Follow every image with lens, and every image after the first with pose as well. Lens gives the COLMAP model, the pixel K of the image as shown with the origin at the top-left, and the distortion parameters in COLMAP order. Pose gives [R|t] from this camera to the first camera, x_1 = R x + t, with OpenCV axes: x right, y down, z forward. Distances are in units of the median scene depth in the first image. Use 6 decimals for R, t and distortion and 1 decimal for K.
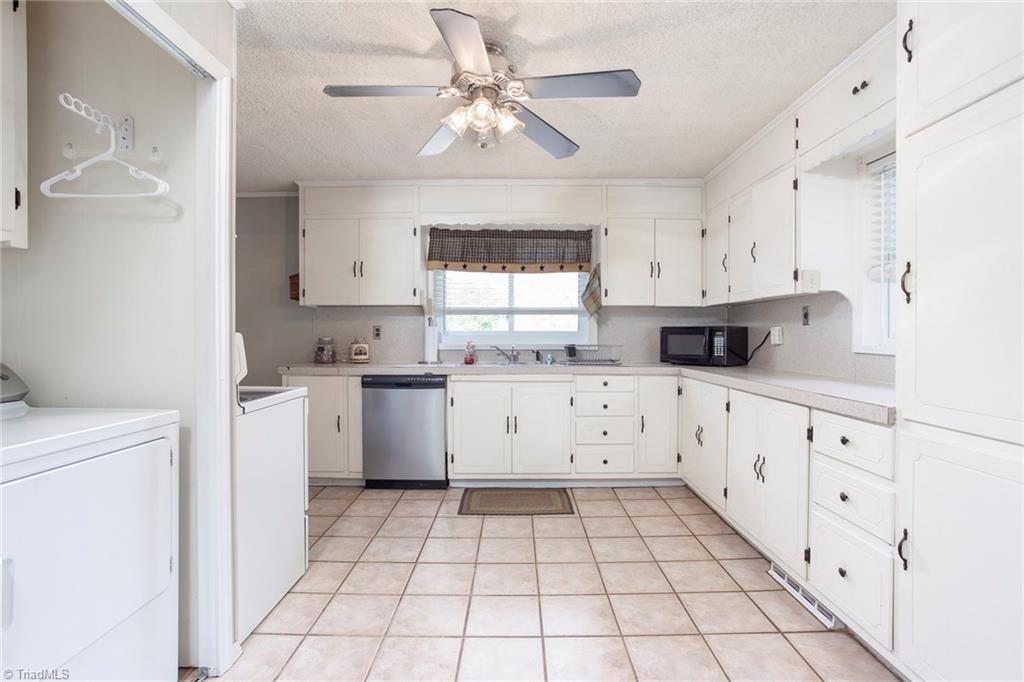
lens RADIAL K [[505.4, 0, 509.6], [0, 505.4, 335.4], [0, 0, 1]] dist [-0.024303, 0.000297]
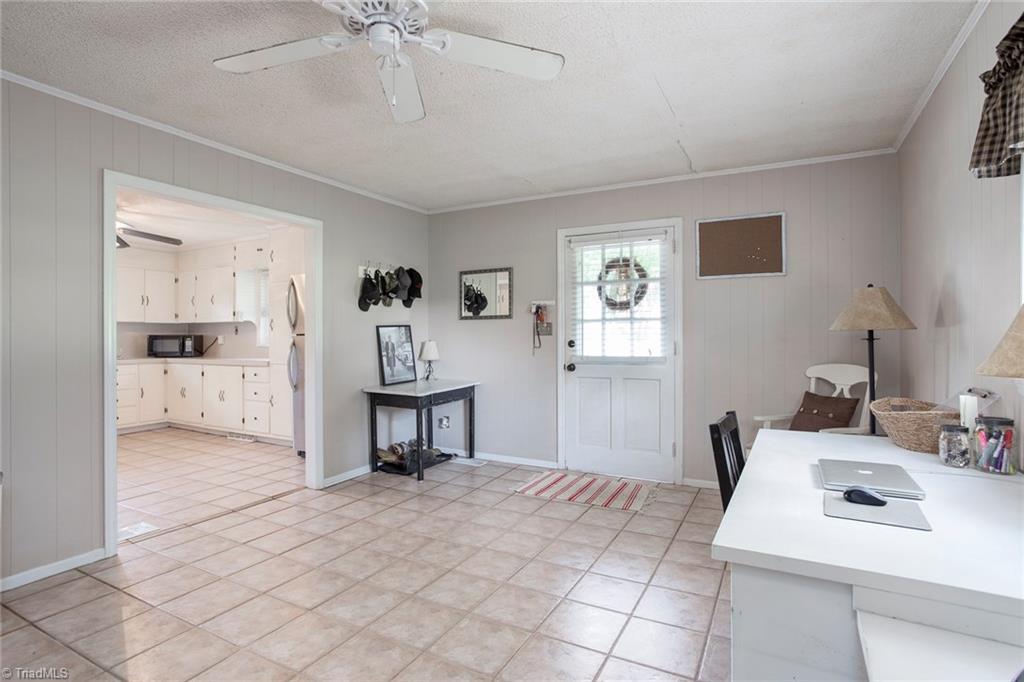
lens RADIAL K [[505.4, 0, 510.2], [0, 505.4, 335.3], [0, 0, 1]] dist [-0.024303, 0.000297]
pose [[0.475362, -0.003753, 0.879782, -0.649870], [0.007227, 0.999974, 0.000361, -0.009717], [-0.879761, 0.006187, 0.475377, -0.923985]]
